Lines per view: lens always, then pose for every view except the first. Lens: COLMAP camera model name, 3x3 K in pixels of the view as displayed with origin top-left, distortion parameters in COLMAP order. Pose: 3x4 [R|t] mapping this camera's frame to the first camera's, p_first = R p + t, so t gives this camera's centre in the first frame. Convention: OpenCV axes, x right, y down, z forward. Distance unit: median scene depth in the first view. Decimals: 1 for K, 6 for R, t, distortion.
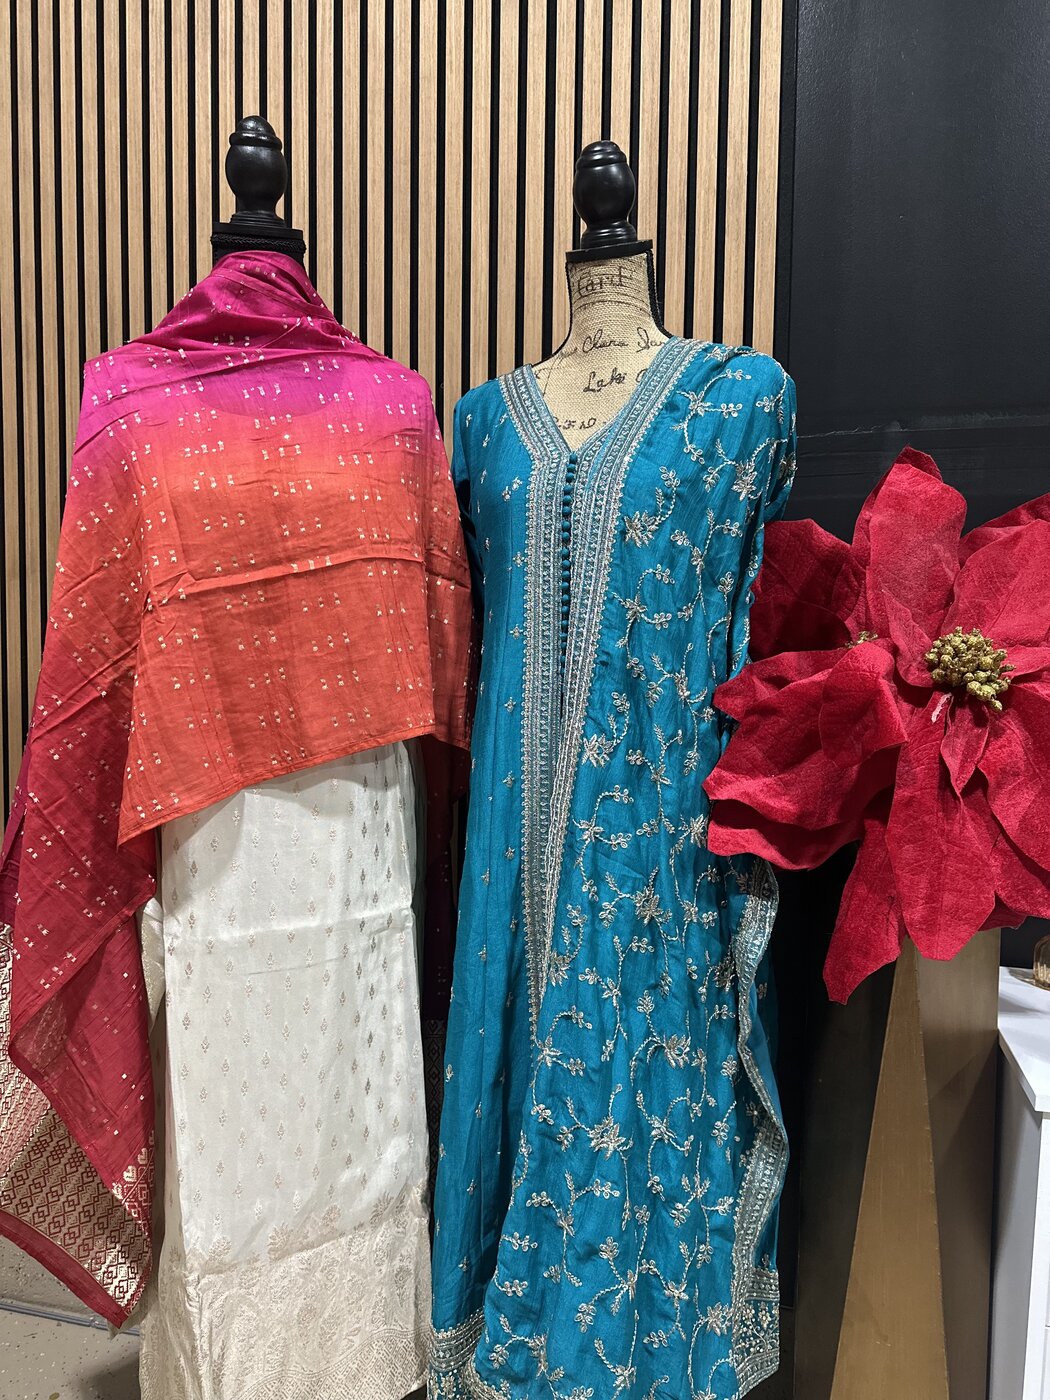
lens RADIAL K [[973.9, 0, 527.2], [0, 973.9, 715.1], [0, 0, 1]] dist [0.121066, -0.217336]
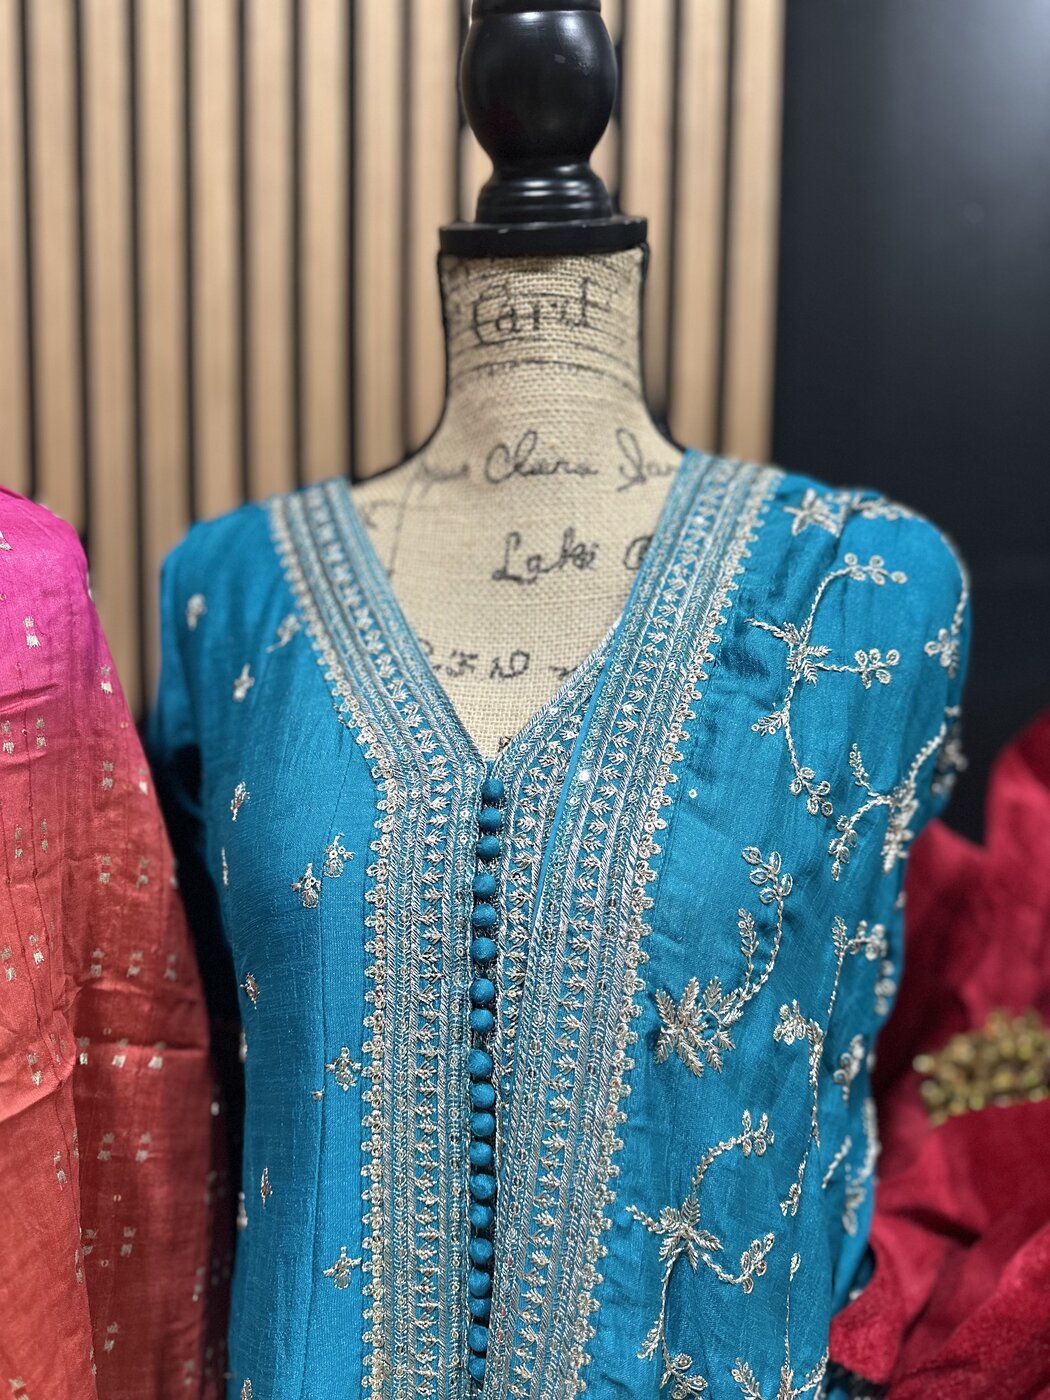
lens RADIAL K [[973.9, 0, 527.2], [0, 973.9, 715.1], [0, 0, 1]] dist [0.121066, -0.217336]
pose [[0.969784, -0.020142, 0.243134, -0.030648], [0.013656, 0.999505, 0.028335, -0.309801], [-0.243584, -0.024158, 0.969579, 0.658942]]
